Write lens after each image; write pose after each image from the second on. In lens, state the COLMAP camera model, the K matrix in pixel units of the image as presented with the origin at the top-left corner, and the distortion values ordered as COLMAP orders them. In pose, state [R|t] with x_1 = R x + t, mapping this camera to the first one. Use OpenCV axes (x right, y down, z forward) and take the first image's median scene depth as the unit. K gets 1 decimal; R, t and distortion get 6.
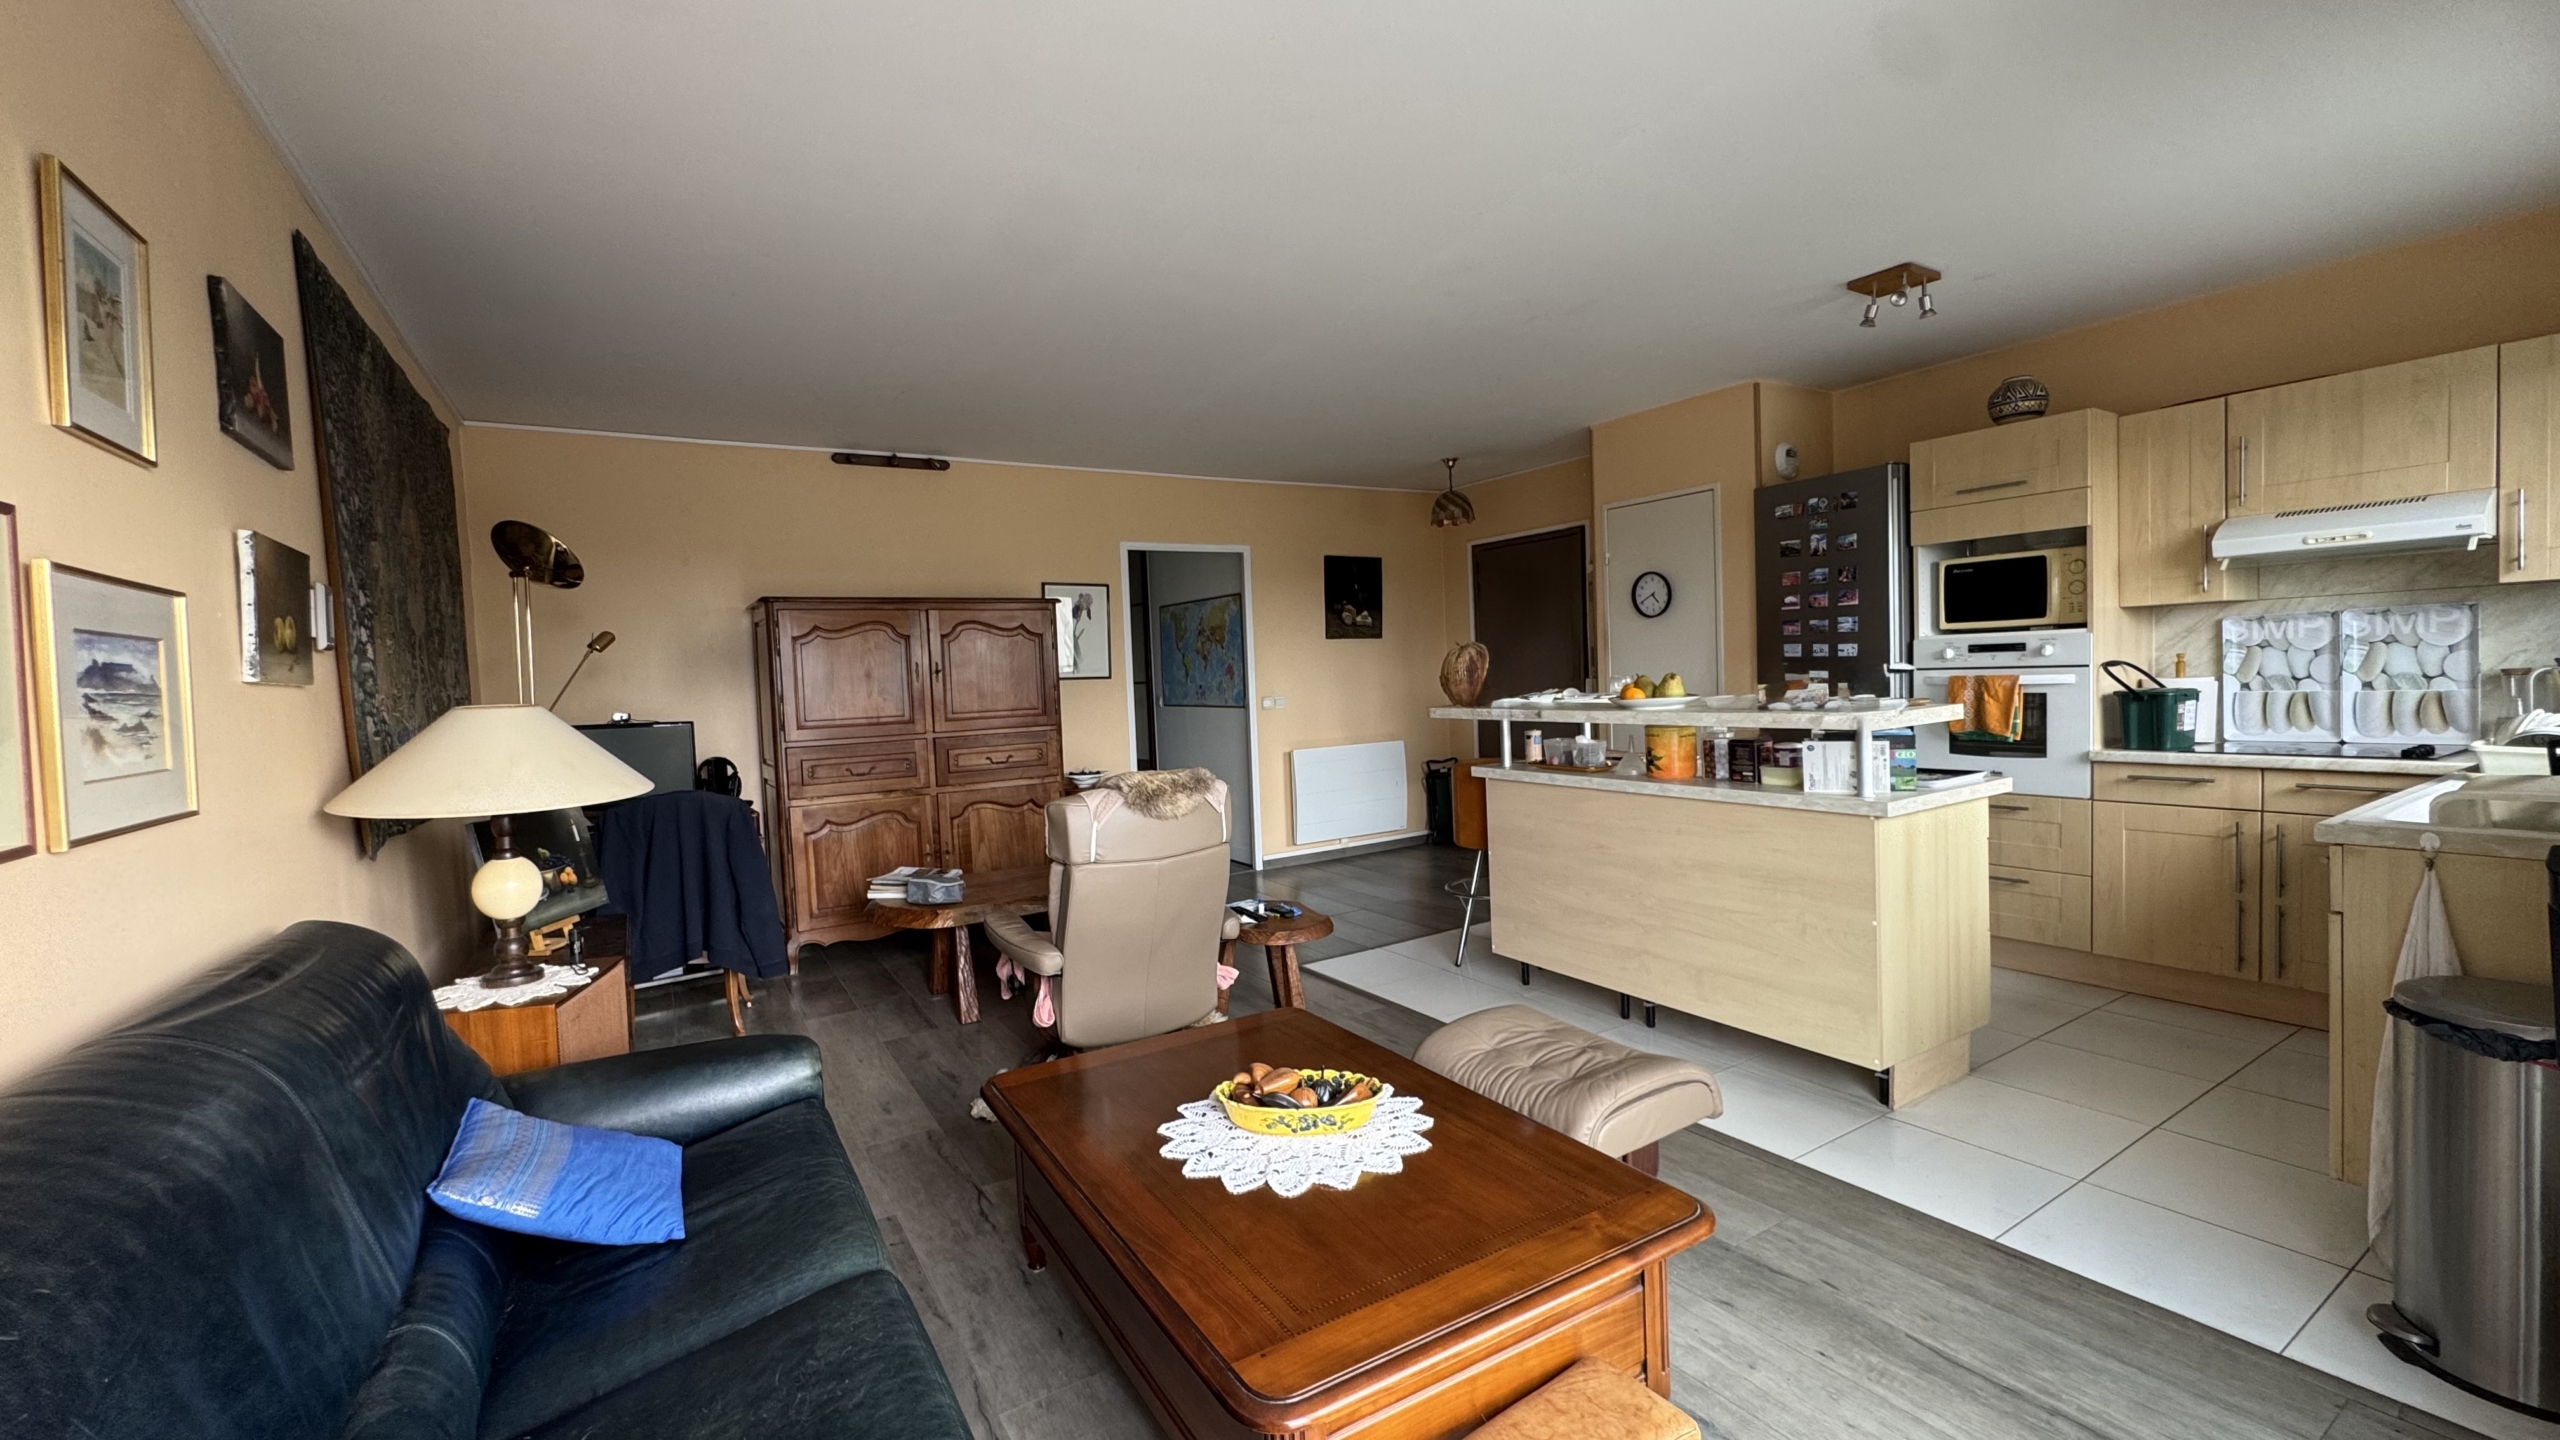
lens RADIAL K [[1031.2, 0, 1280.0], [0, 1031.2, 720.0], [0, 0, 1]] dist [-0.002134, 0.000479]
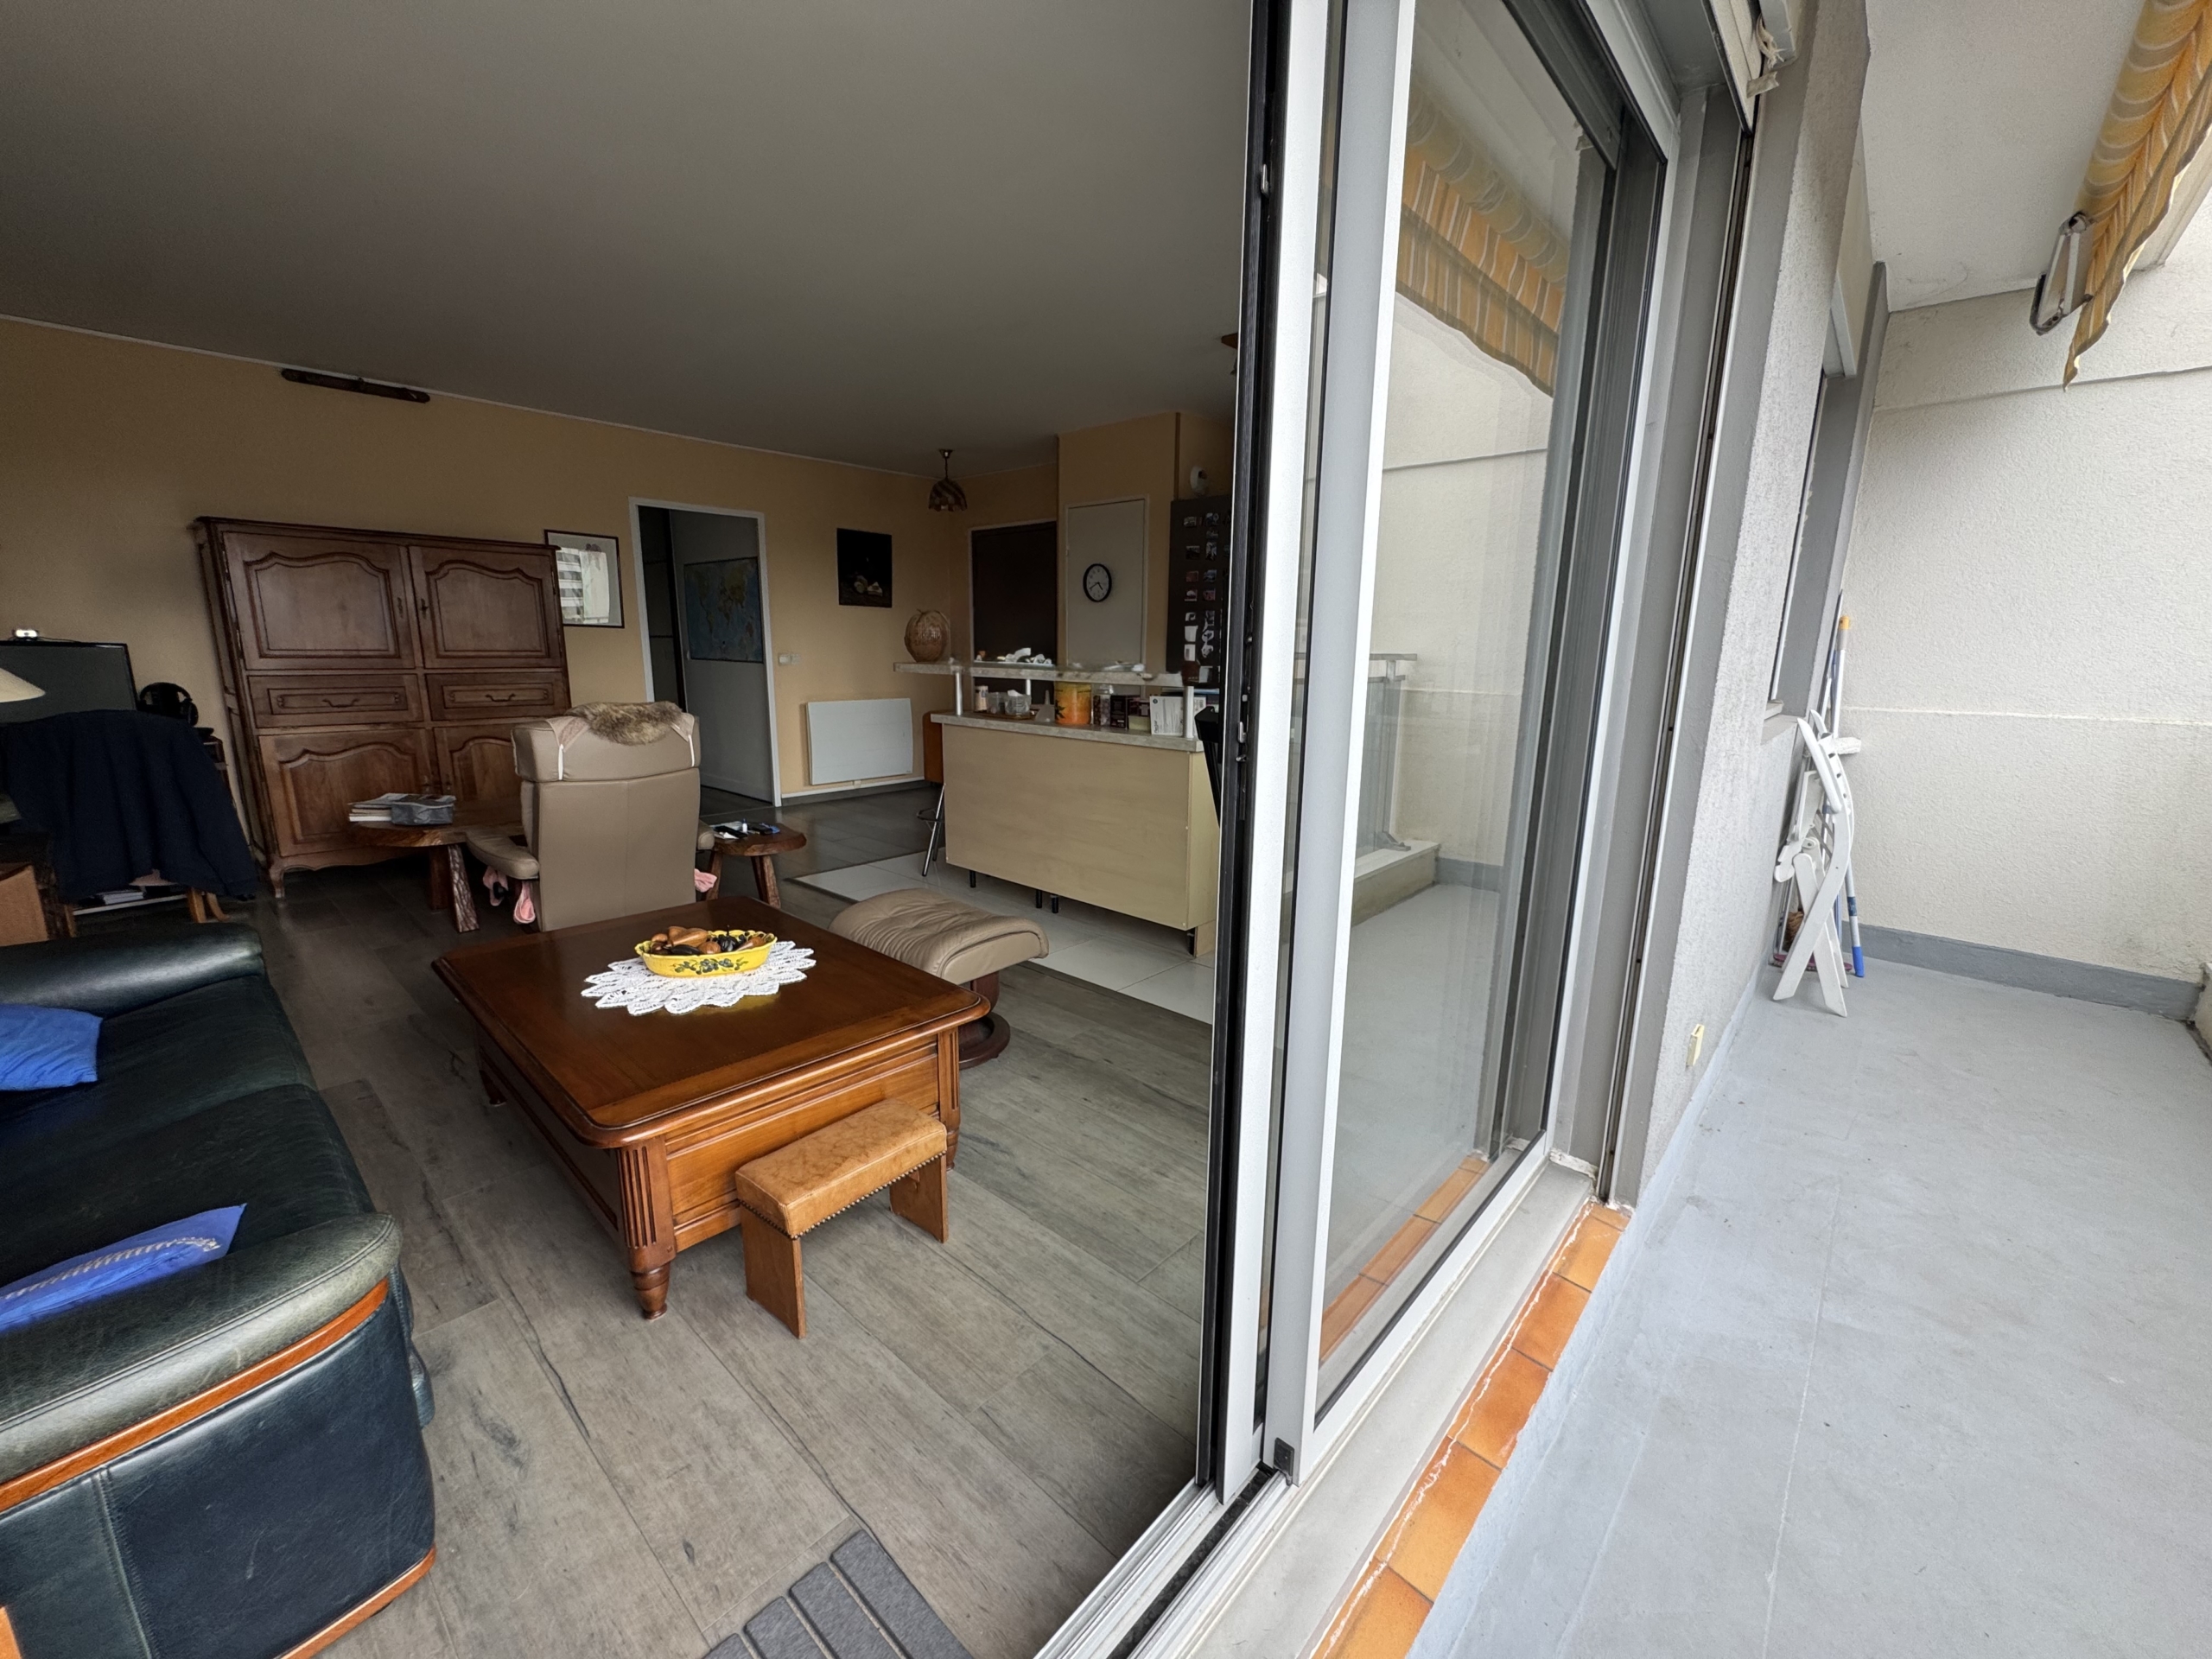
lens RADIAL K [[891.1, 0, 1106.0], [0, 891.1, 829.5], [0, 0, 1]] dist [-0.001147, 0.000109]
pose [[0.960665, -0.003739, 0.277686, 0.110025], [-0.038707, 0.988347, 0.147216, 0.020503], [-0.275000, -0.152174, 0.949325, -0.098361]]
